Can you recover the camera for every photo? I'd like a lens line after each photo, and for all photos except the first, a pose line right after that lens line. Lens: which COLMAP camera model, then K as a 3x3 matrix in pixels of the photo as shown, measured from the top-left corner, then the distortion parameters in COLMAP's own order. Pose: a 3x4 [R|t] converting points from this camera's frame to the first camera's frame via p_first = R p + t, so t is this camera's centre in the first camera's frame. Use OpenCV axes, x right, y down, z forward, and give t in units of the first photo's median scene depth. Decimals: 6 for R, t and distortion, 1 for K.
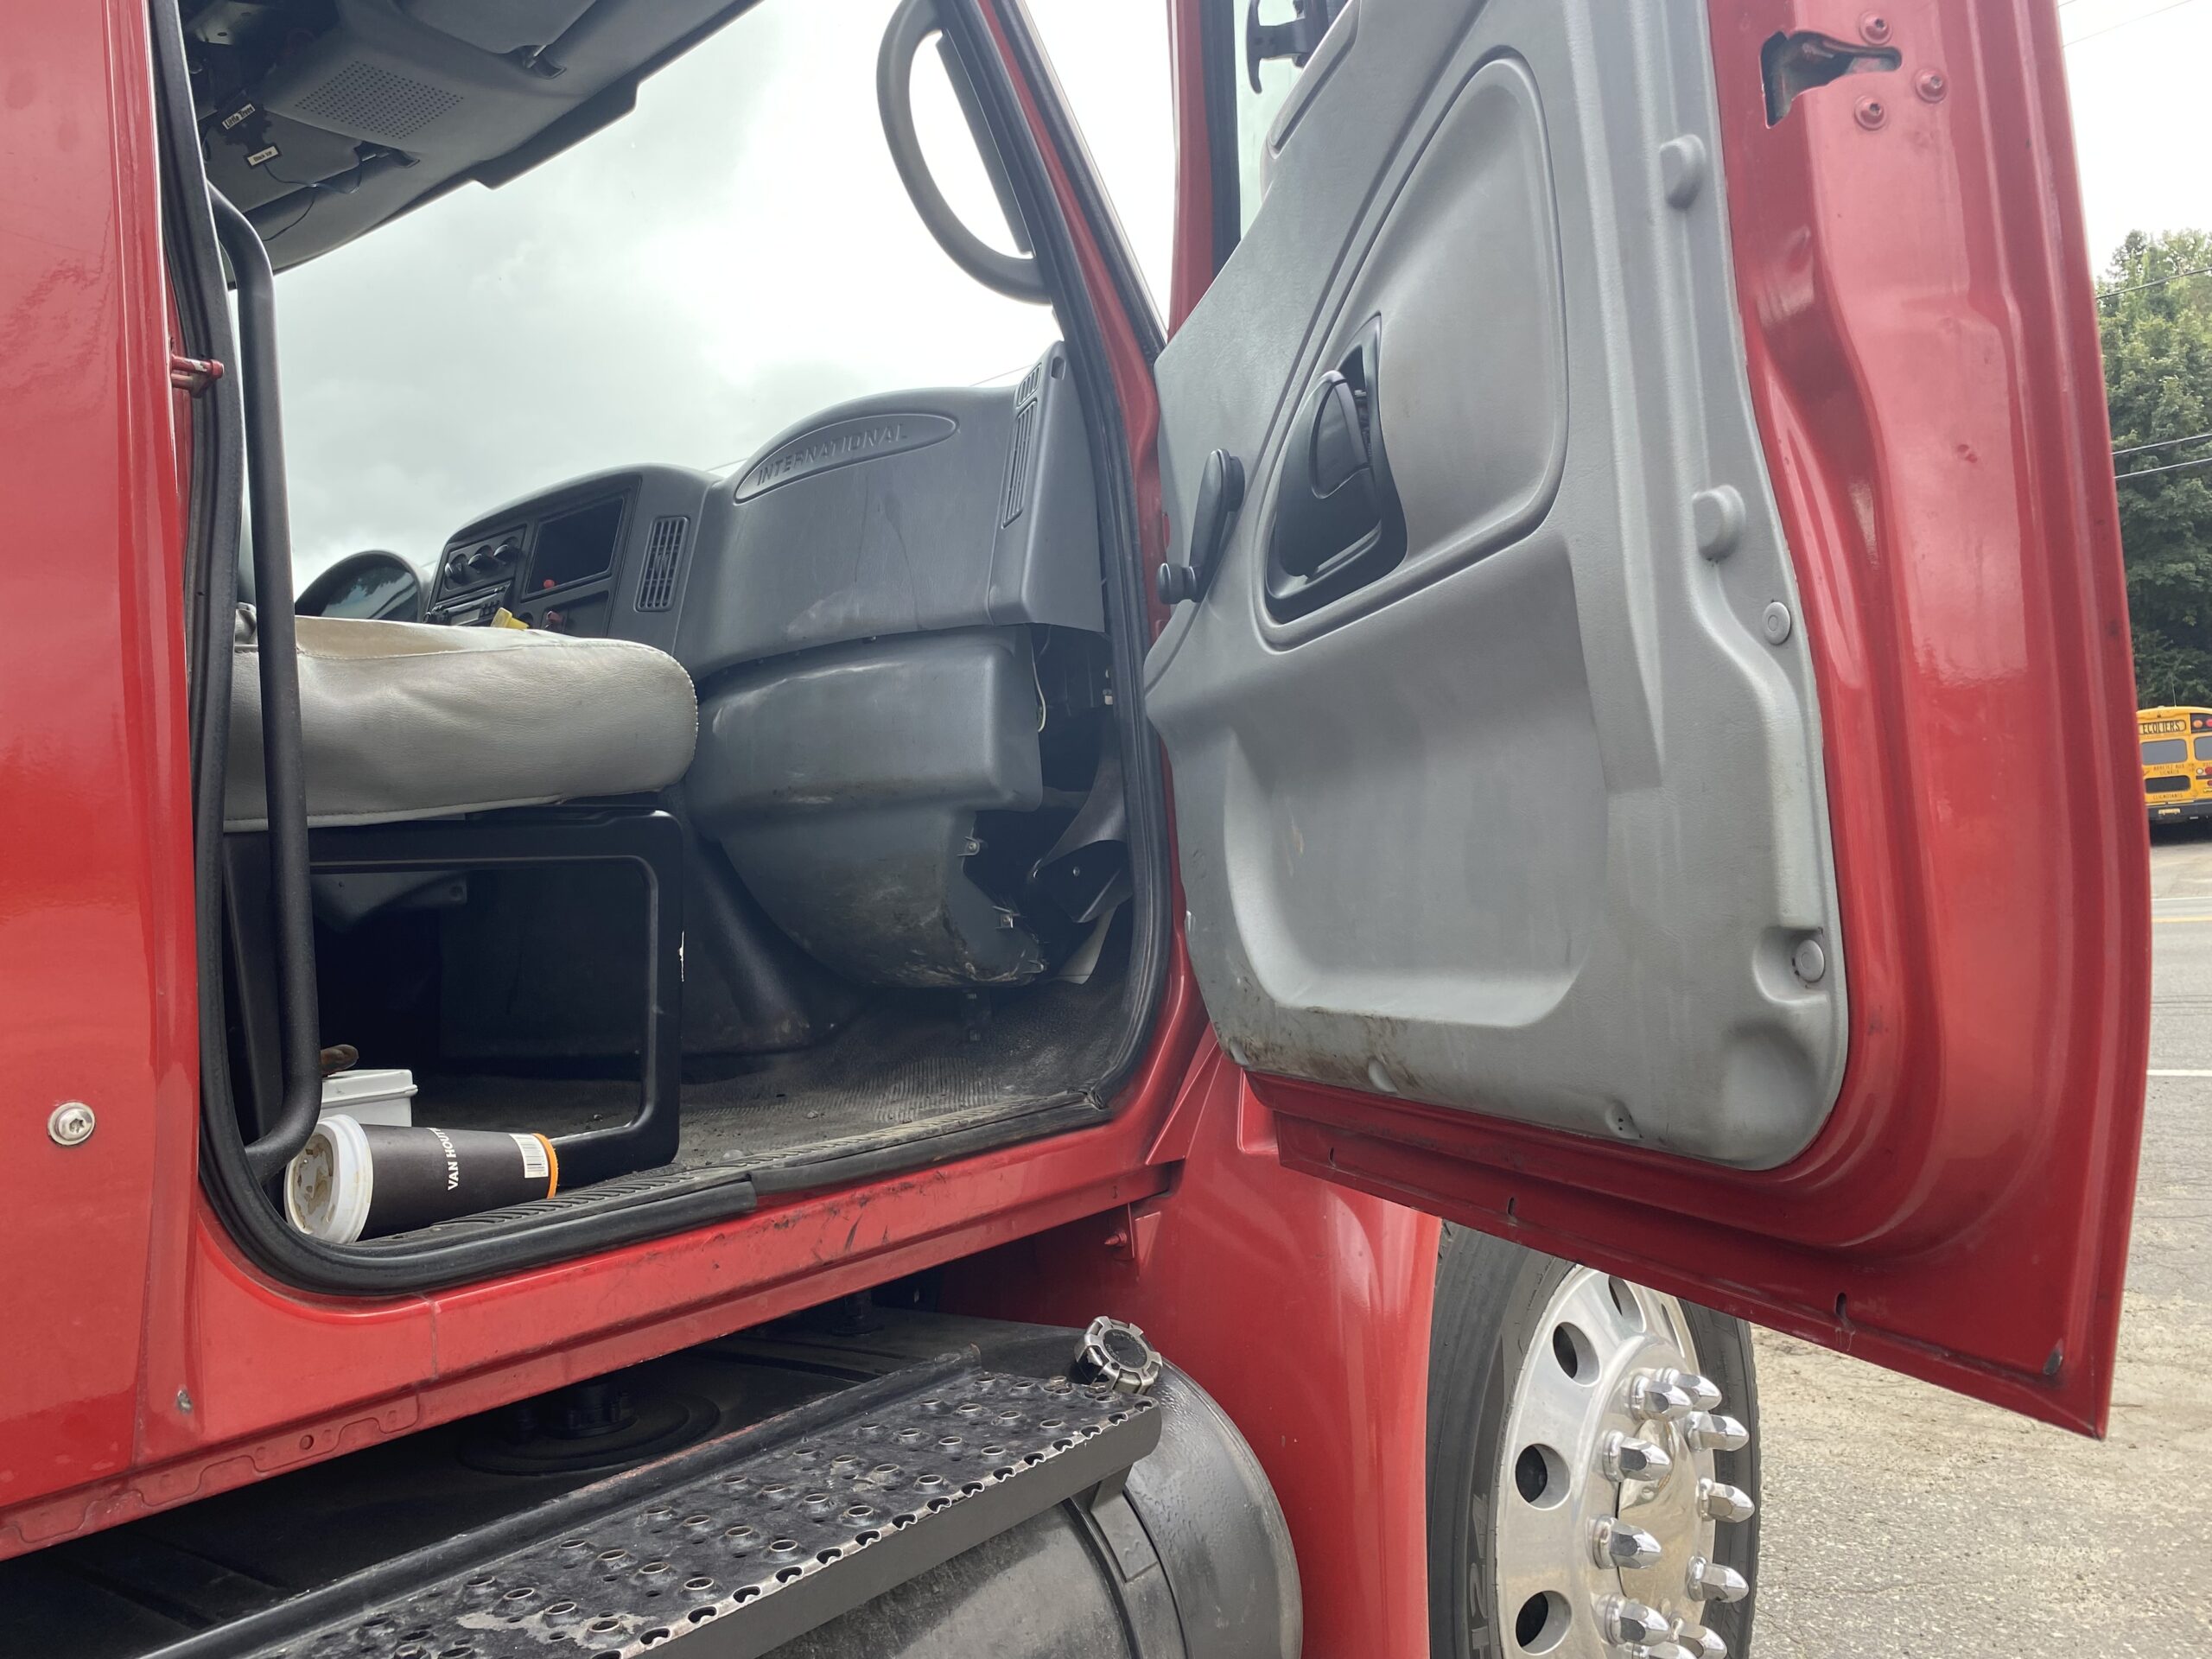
lens RADIAL K [[1689.2, 0, 1101.9], [0, 1689.2, 881.1], [0, 0, 1]] dist [0.011993, -0.012823]
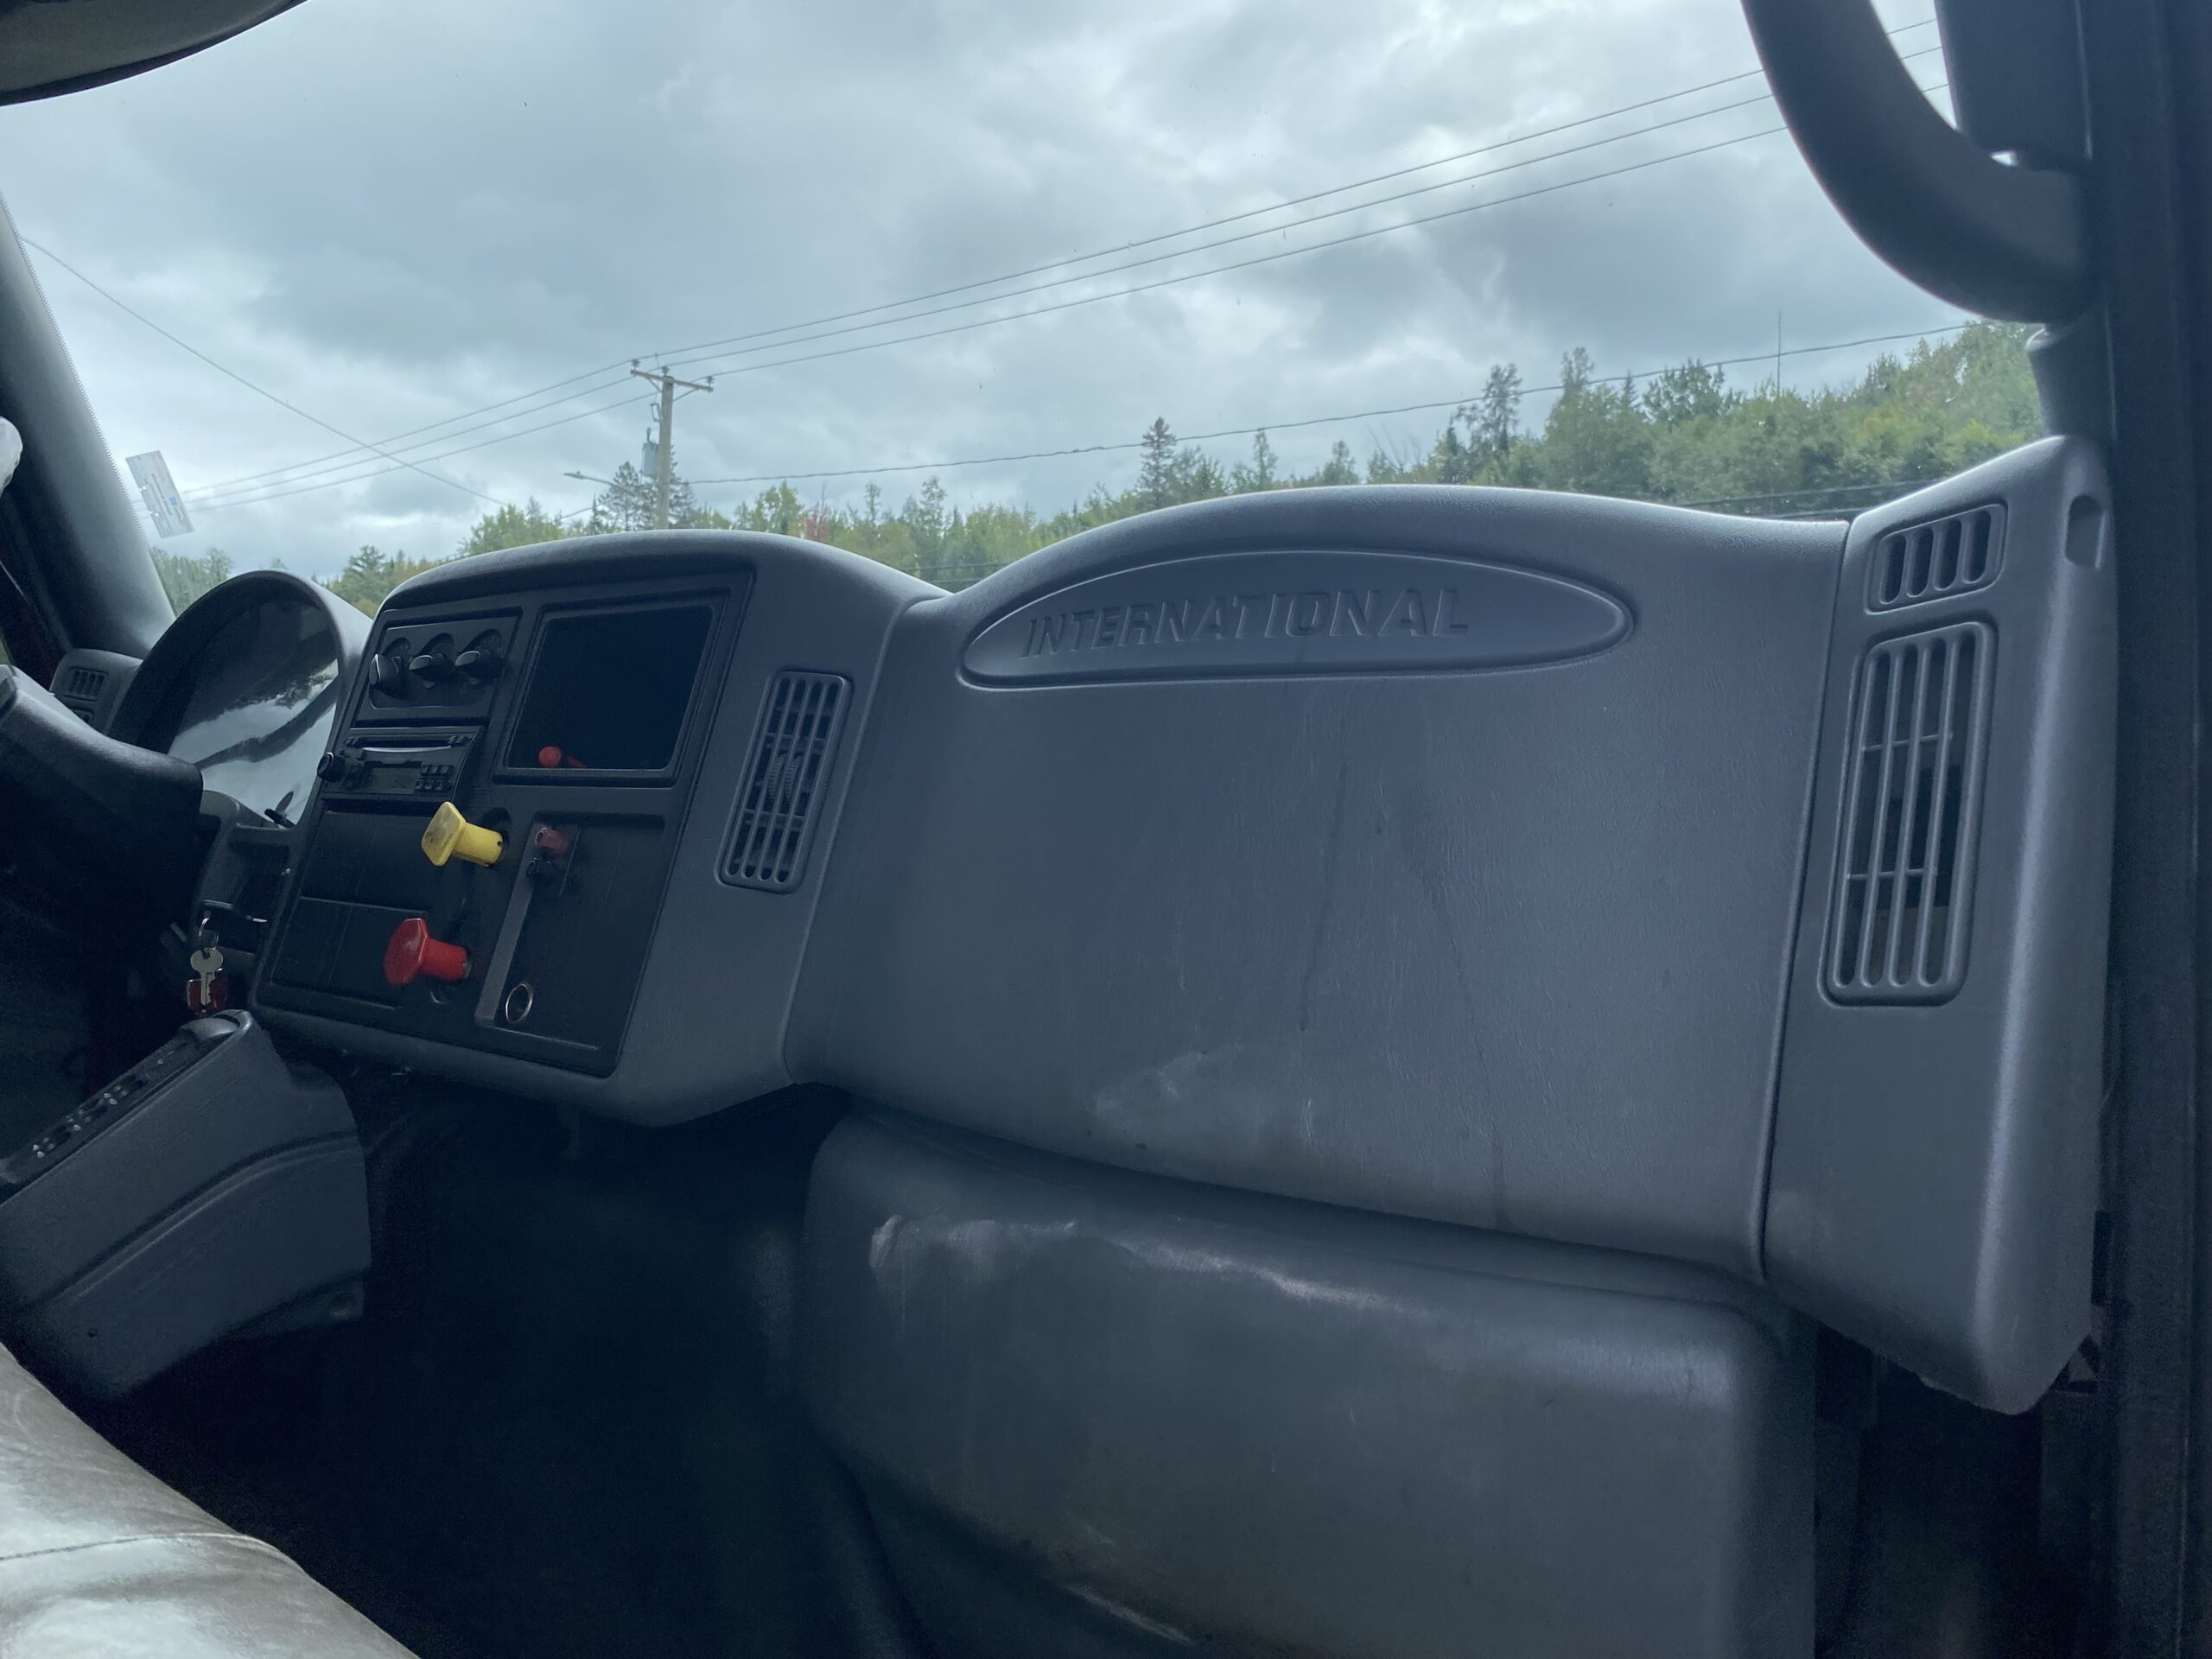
lens RADIAL K [[1732.6, 0, 1107.3], [0, 1732.6, 754.6], [0, 0, 1]] dist [0.000583, -0.008694]
pose [[0.995000, 0.081730, -0.057398, -0.146875], [-0.080382, 0.996440, 0.025416, -0.208098], [0.059271, -0.020675, 0.998028, 0.538484]]
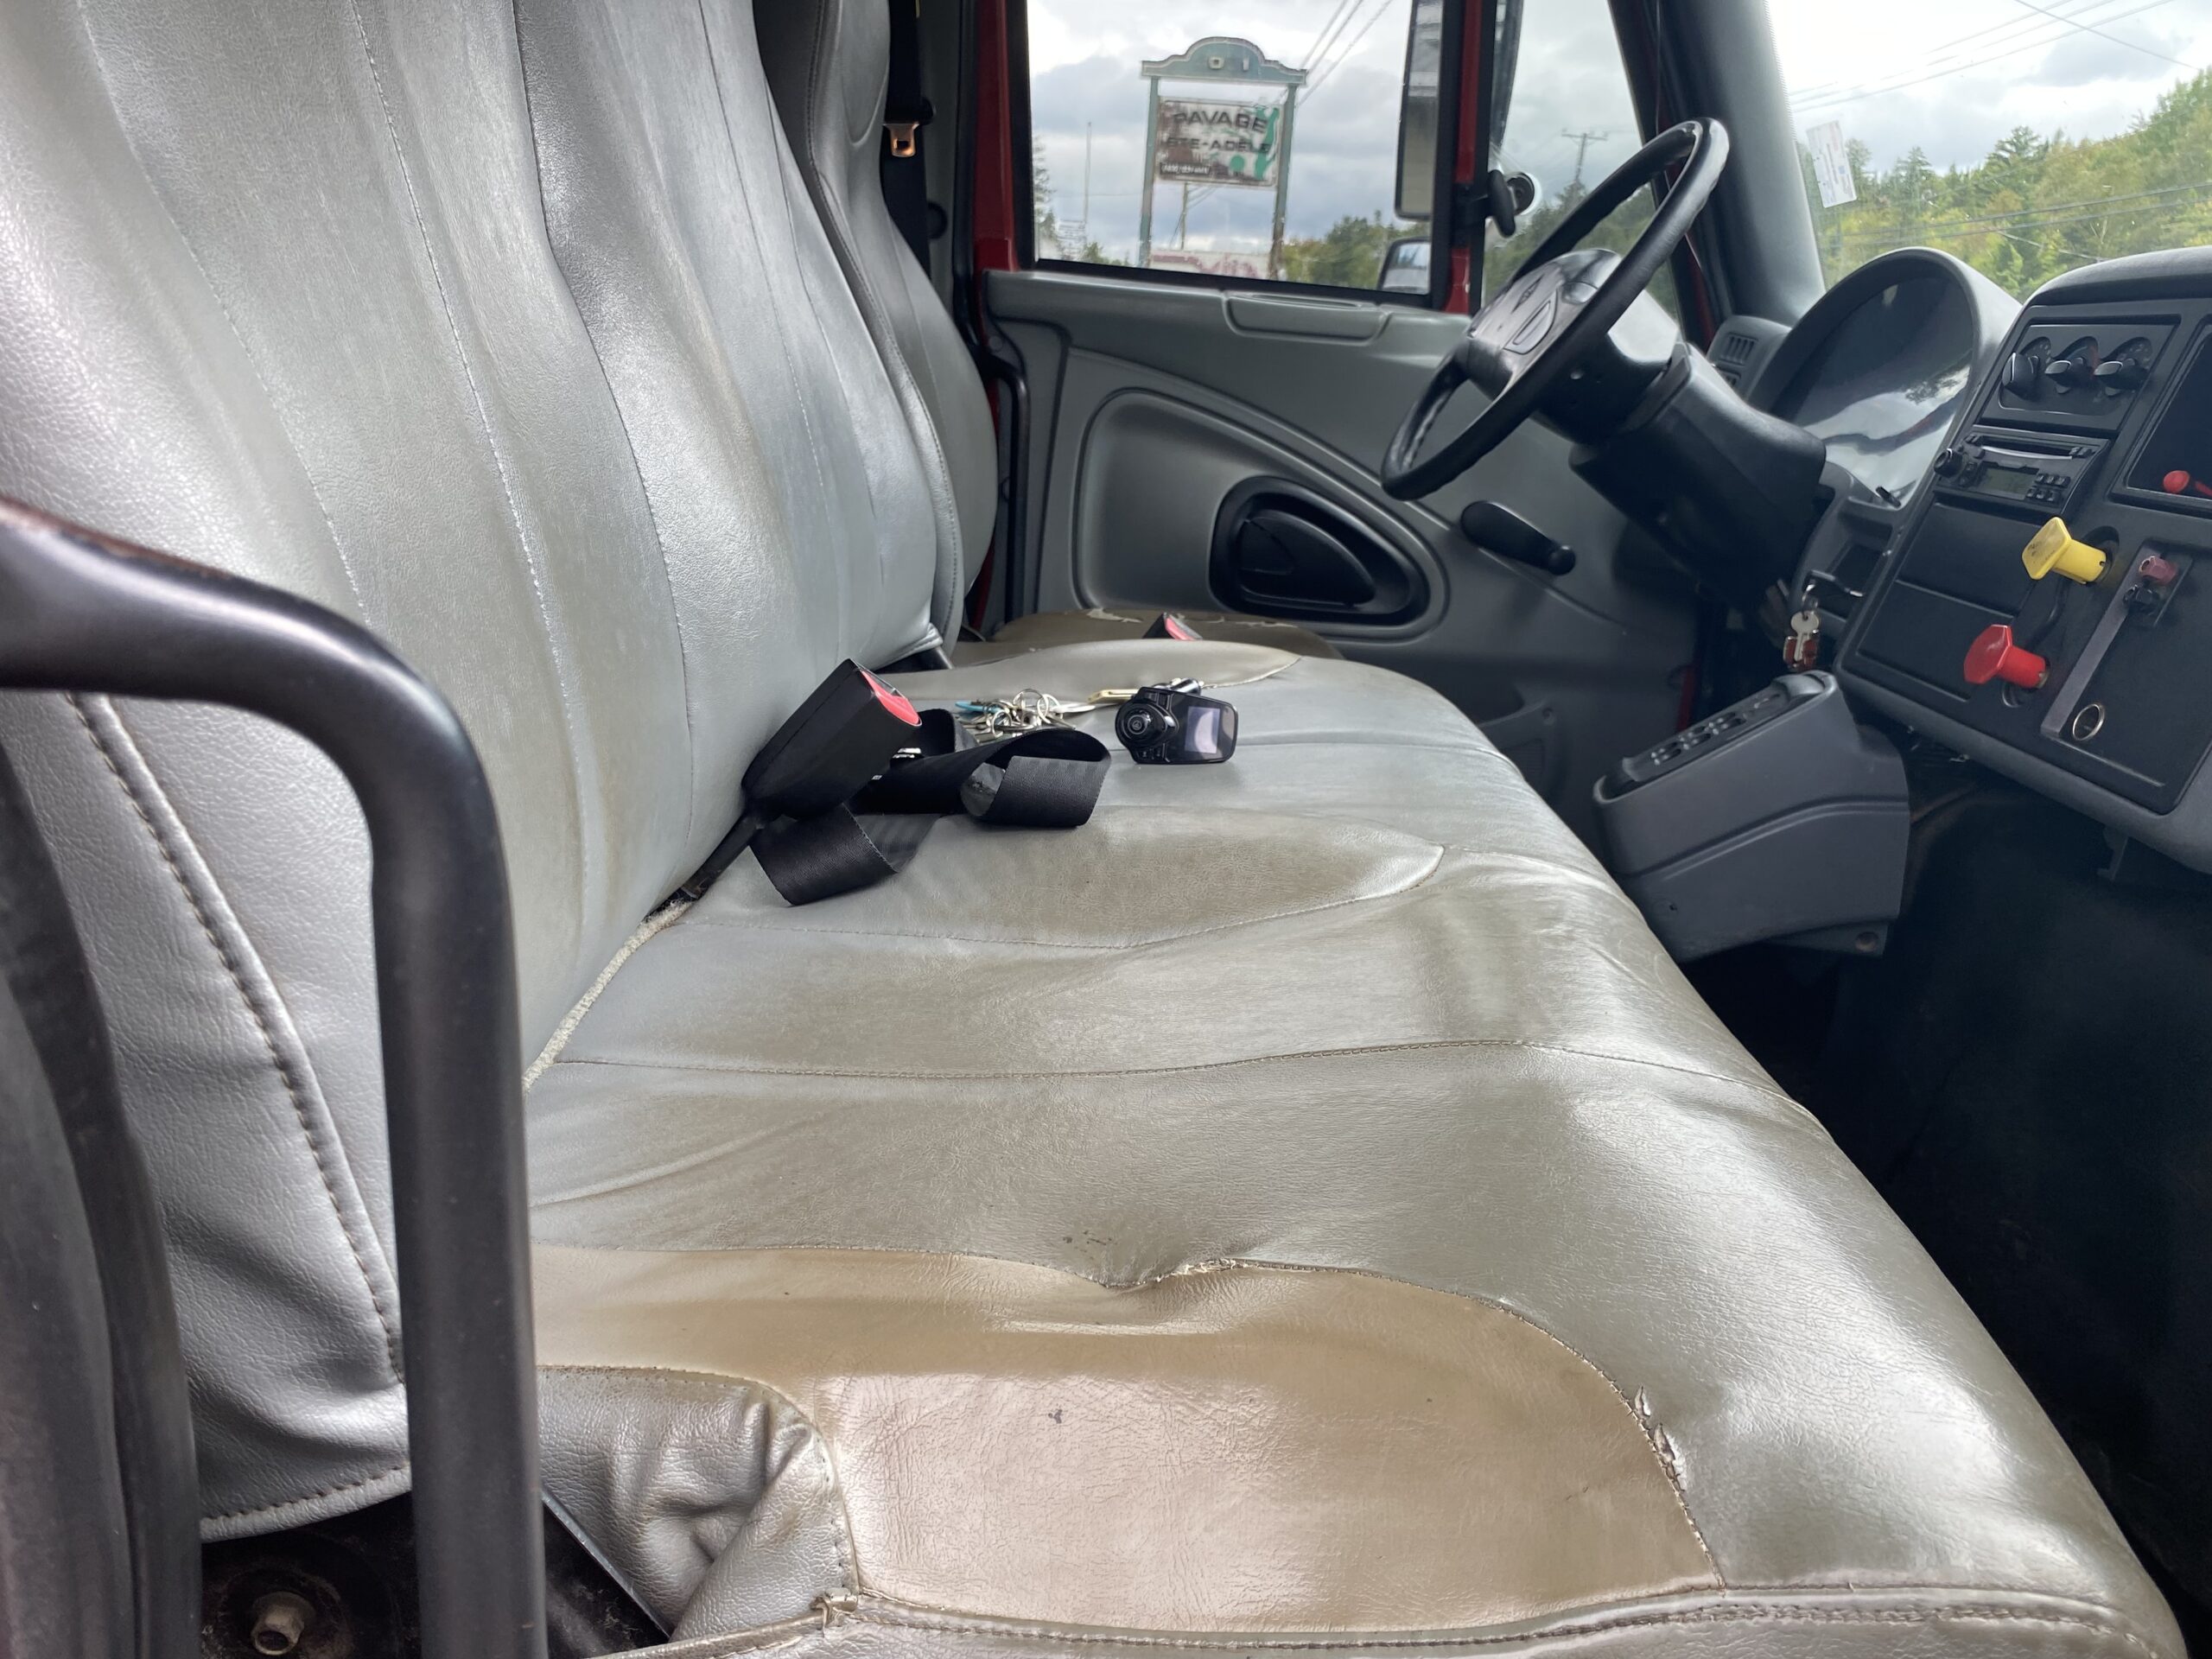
lens RADIAL K [[1689.2, 0, 1101.9], [0, 1689.2, 881.1], [0, 0, 1]] dist [0.011993, -0.012823]
pose [[0.599615, 0.343170, -0.722977, -0.130171], [-0.075133, 0.923545, 0.376059, -0.235512], [0.796754, -0.171171, 0.579555, 0.482558]]
